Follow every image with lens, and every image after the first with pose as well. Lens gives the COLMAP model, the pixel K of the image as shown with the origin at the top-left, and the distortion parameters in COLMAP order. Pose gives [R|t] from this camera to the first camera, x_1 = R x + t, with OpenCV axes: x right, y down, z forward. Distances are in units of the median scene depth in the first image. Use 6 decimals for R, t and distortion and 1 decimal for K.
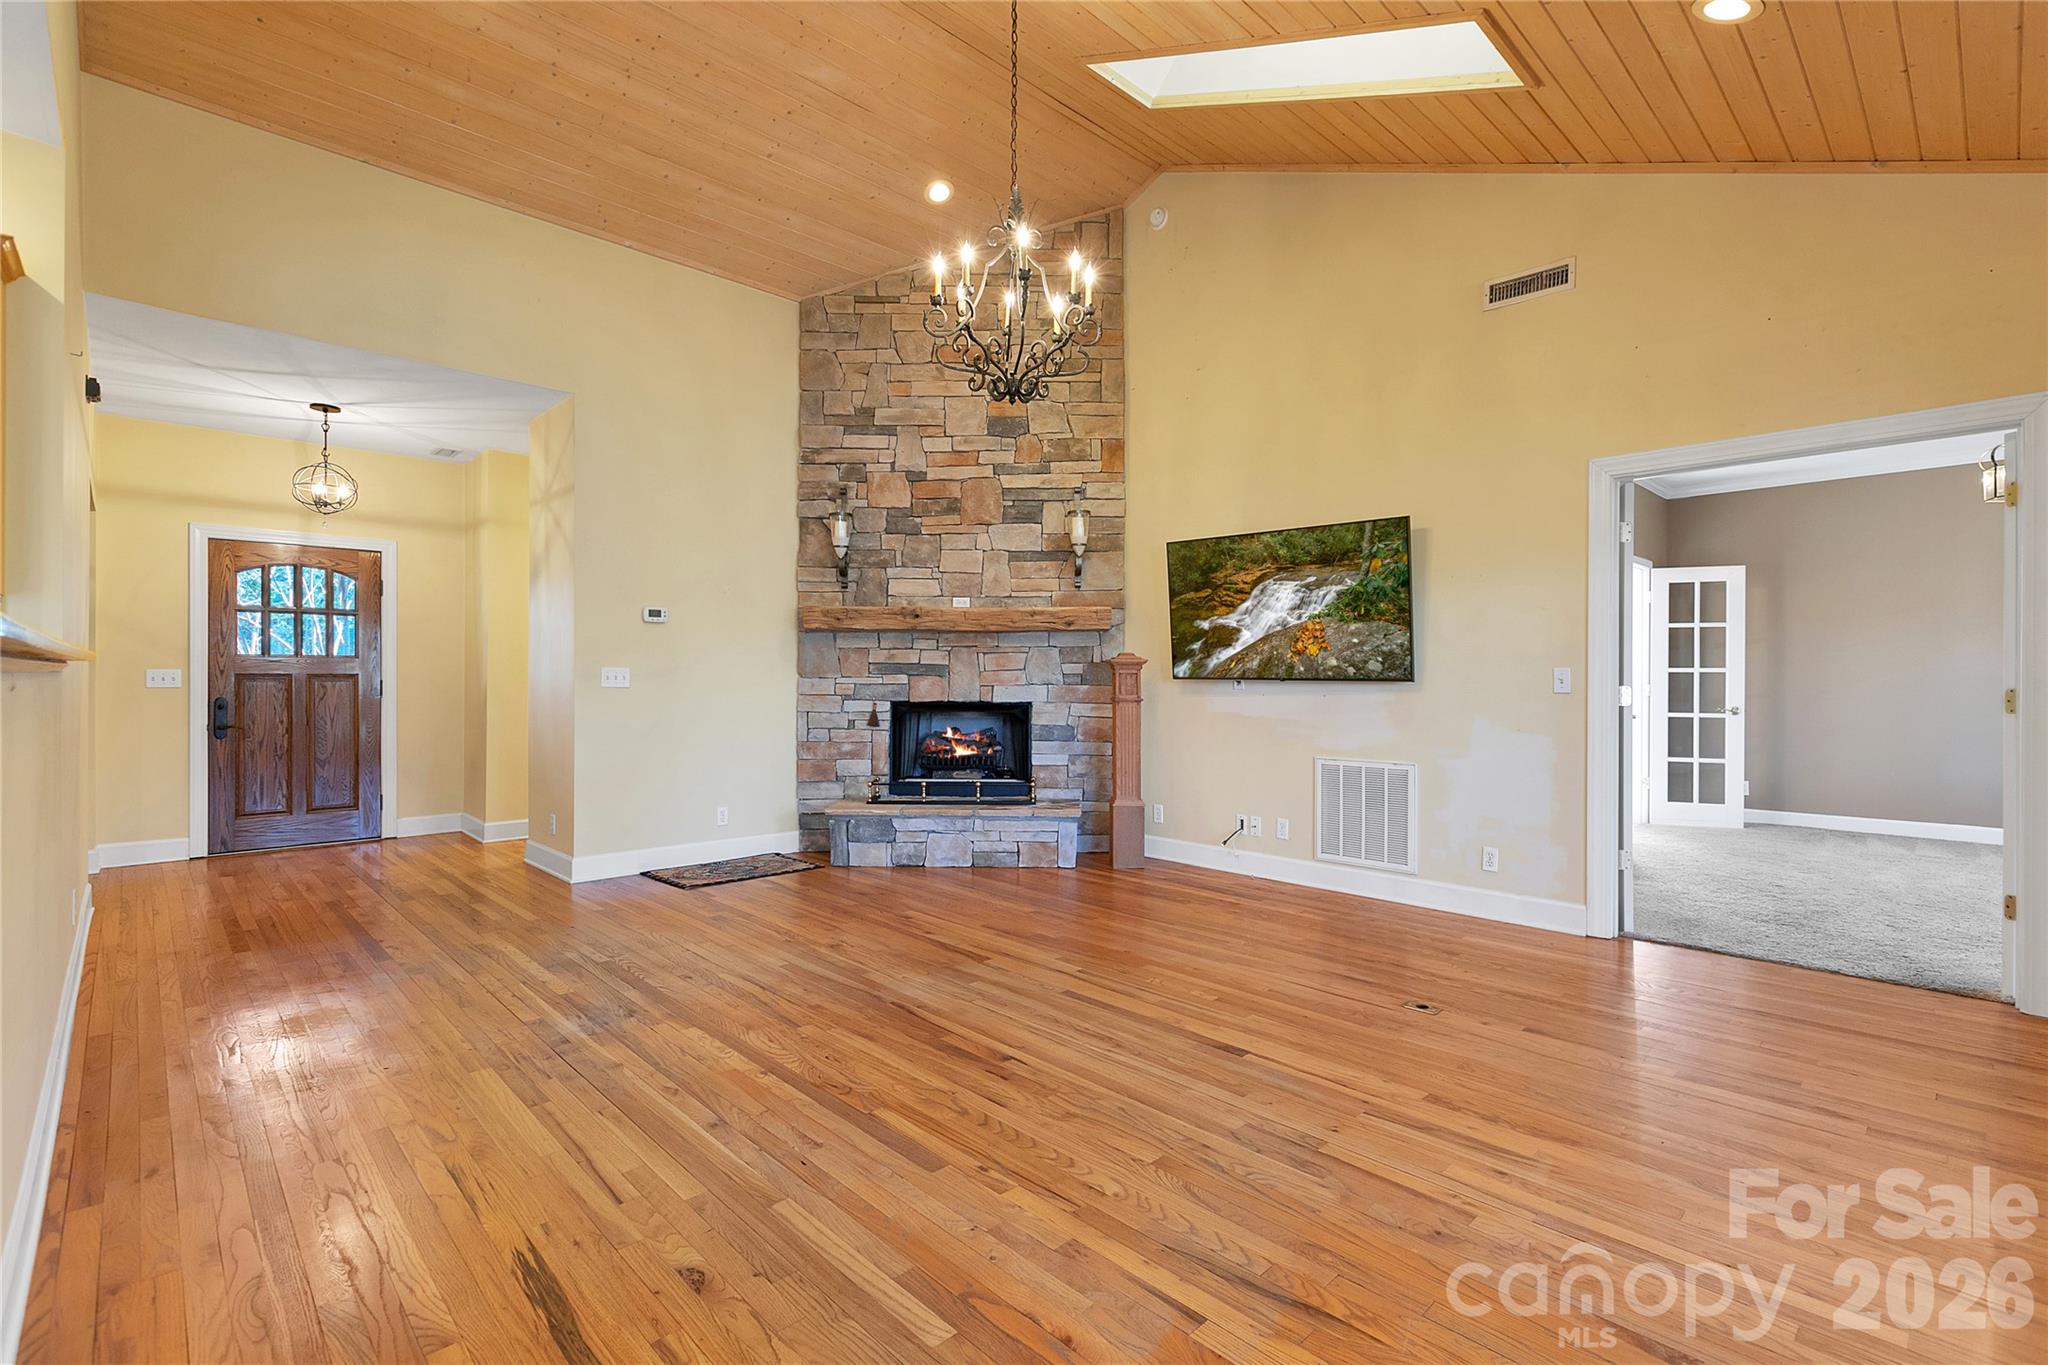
lens RADIAL K [[930.1, 0, 1030.2], [0, 930.1, 678.1], [0, 0, 1]] dist [0.000829, -0.000678]
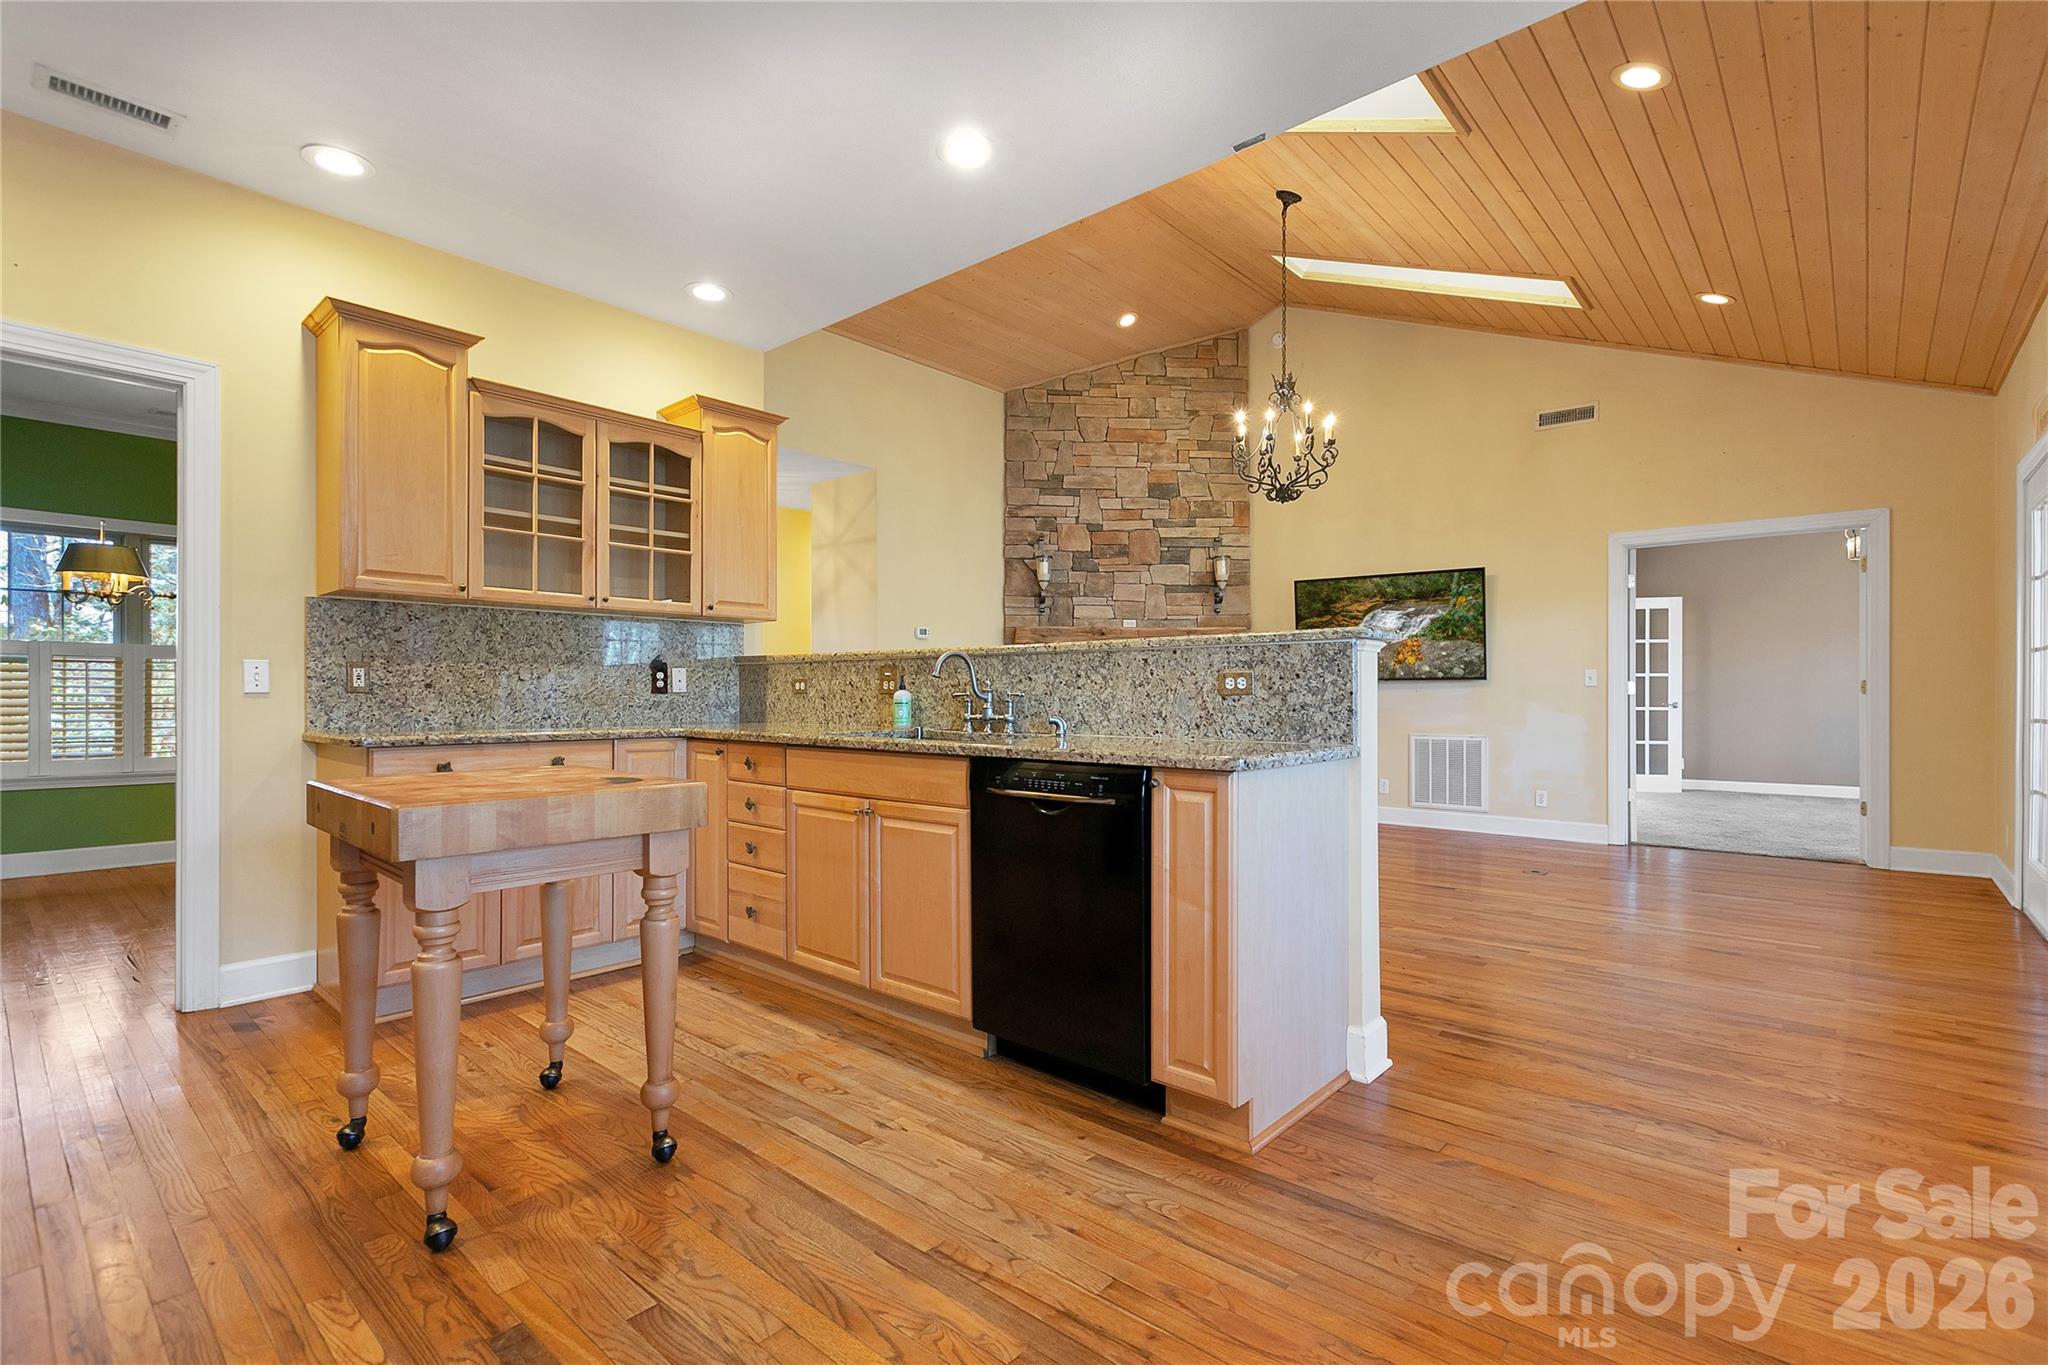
lens RADIAL K [[929.2, 0, 1031.6], [0, 929.2, 688.5], [0, 0, 1]] dist [0.000689, 0.000837]
pose [[0.996965, -0.002104, 0.077826, -0.317117], [0.002208, 0.999997, -0.001249, 0.012556], [-0.077823, 0.001417, 0.996966, -0.307495]]
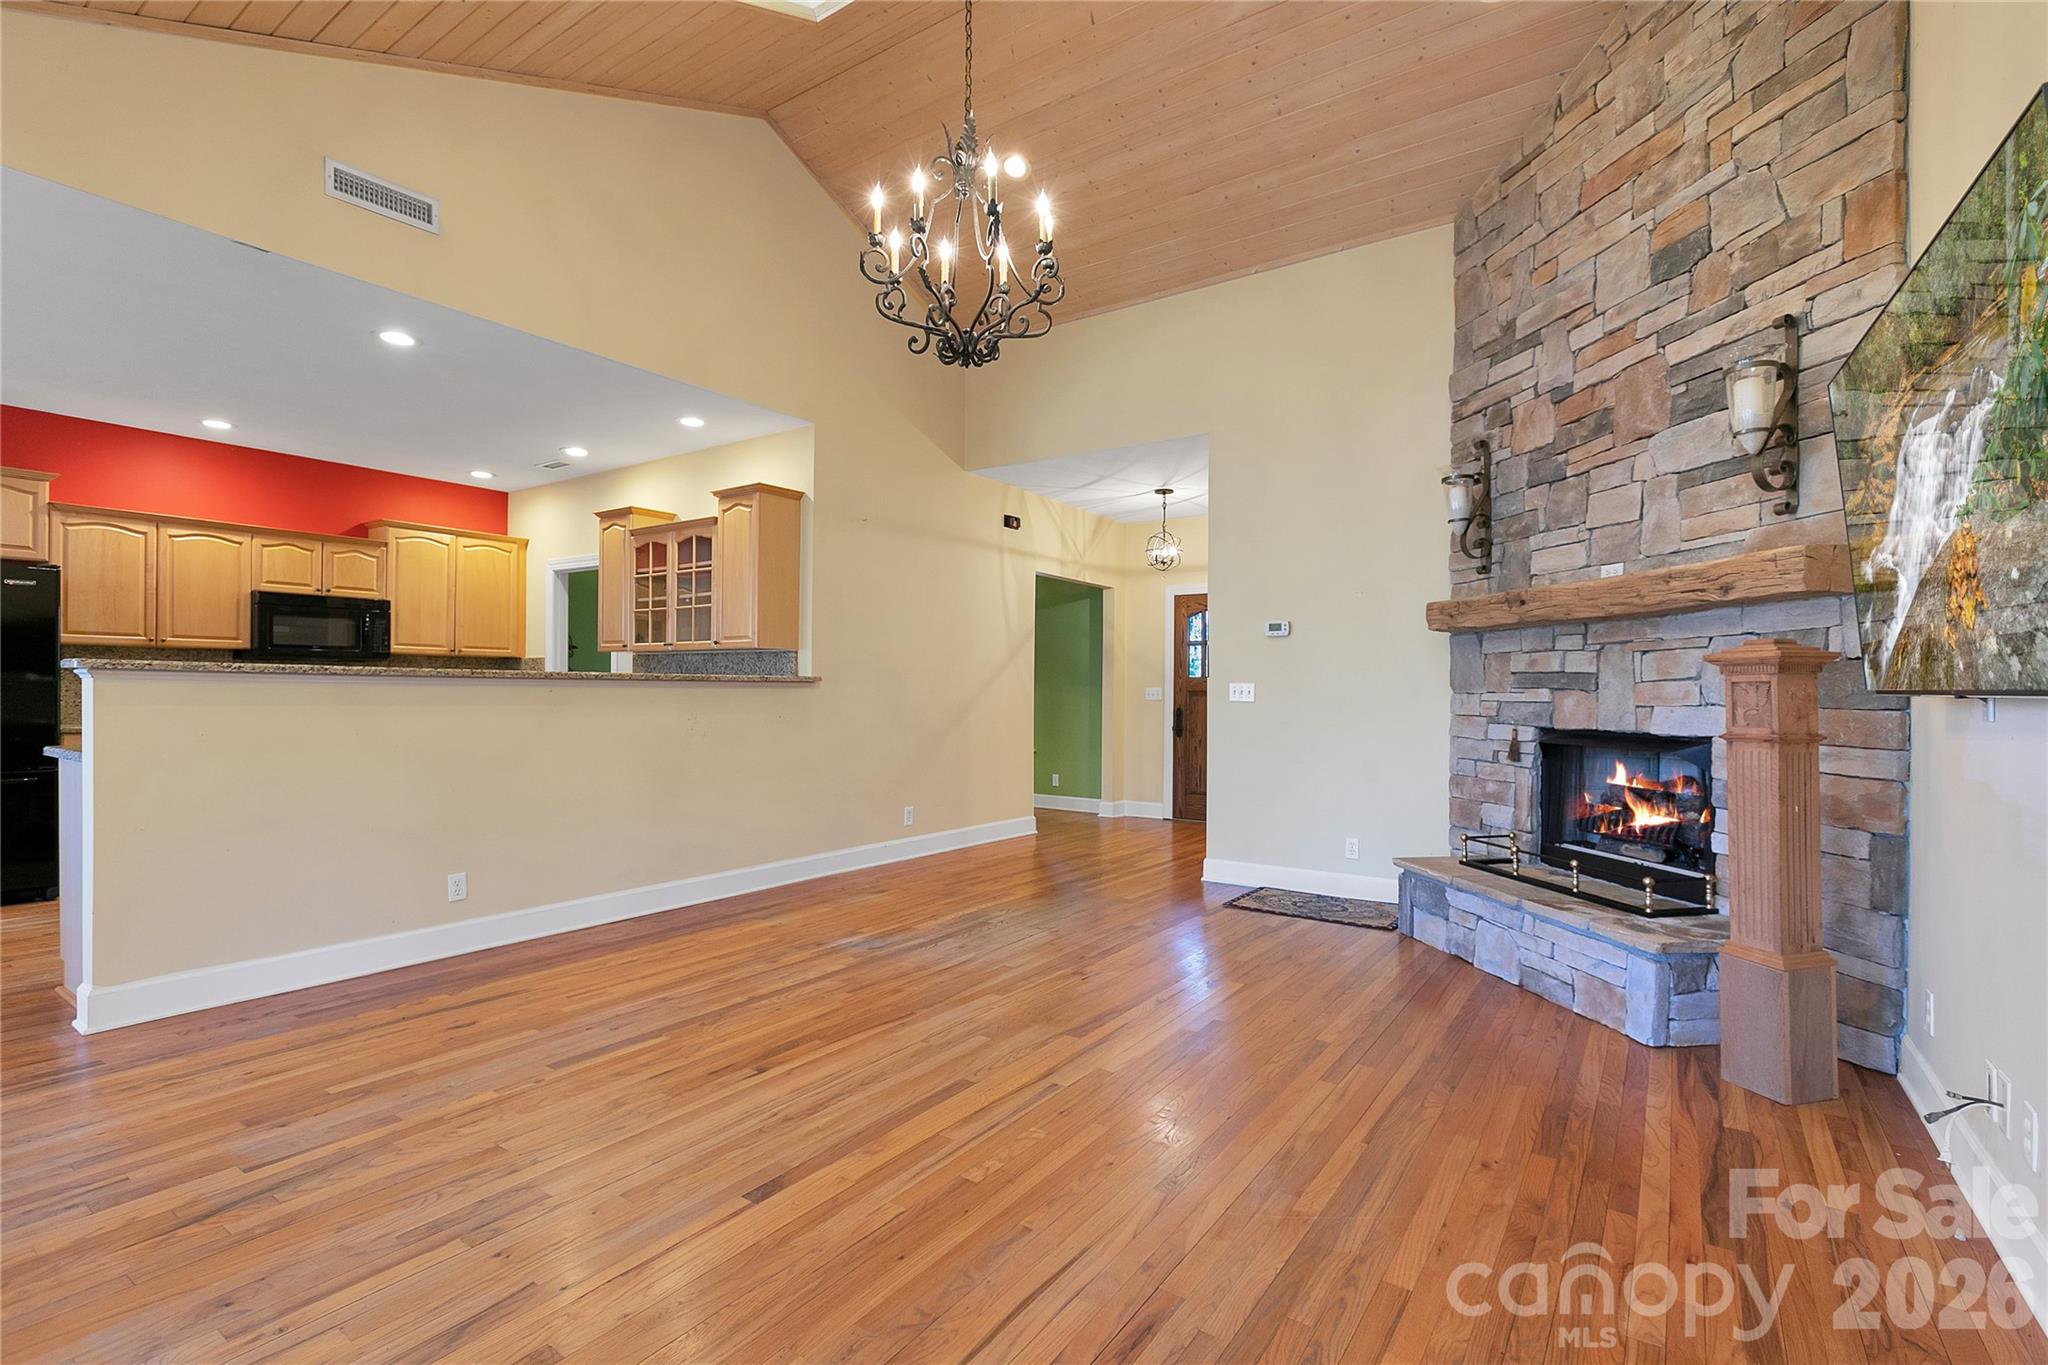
lens RADIAL K [[929.2, 0, 1031.6], [0, 929.2, 688.5], [0, 0, 1]] dist [0.000689, 0.000837]
pose [[0.196727, -0.005668, -0.980442, 0.462399], [-0.005773, 0.999959, -0.006939, 0.003112], [0.980441, 0.007025, 0.196687, 0.498039]]
